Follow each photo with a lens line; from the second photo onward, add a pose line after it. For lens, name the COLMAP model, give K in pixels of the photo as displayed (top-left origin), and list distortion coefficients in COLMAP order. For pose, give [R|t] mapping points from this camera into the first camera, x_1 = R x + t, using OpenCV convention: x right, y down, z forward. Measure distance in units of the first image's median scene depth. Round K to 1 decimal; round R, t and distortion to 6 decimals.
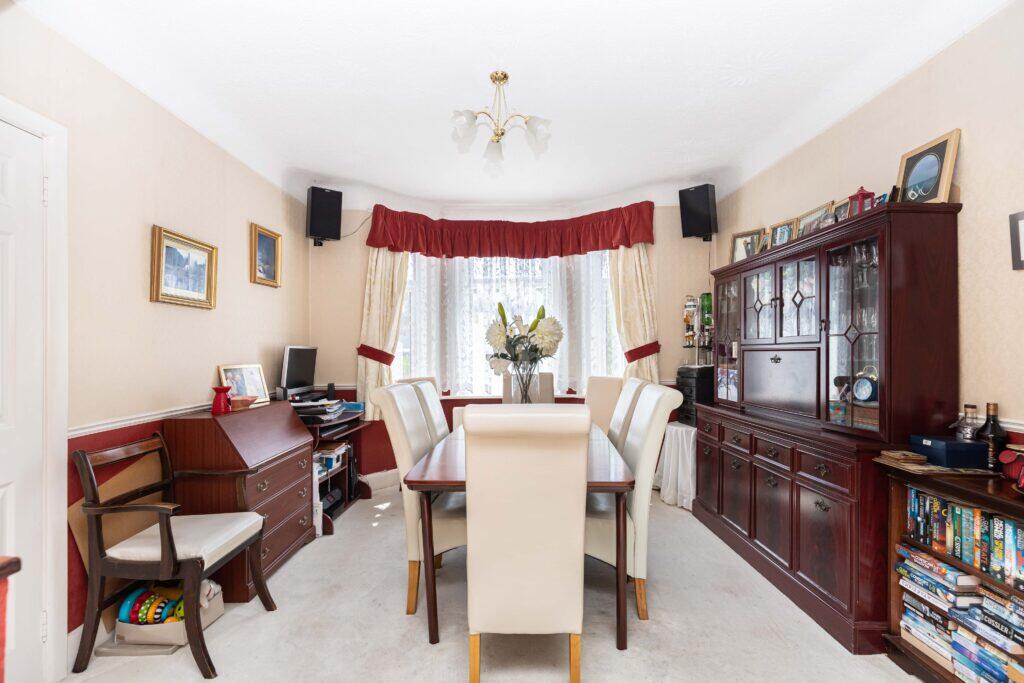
lens RADIAL K [[455.6, 0, 512.5], [0, 455.6, 343.3], [0, 0, 1]] dist [0.002269, -0.000507]
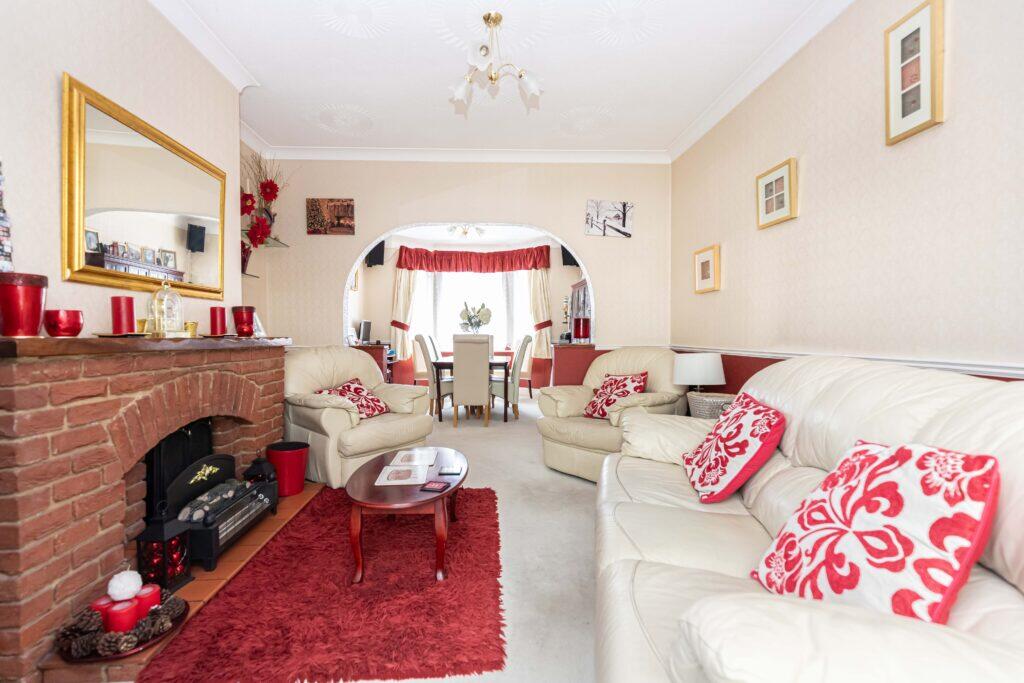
lens RADIAL K [[455.6, 0, 512.5], [0, 455.6, 343.3], [0, 0, 1]] dist [0.002269, -0.000507]
pose [[0.998513, 0.007526, 0.053984, 0.057637], [-0.009446, 0.999329, 0.035398, 0.026931], [-0.053681, -0.035855, 0.997914, -0.867828]]
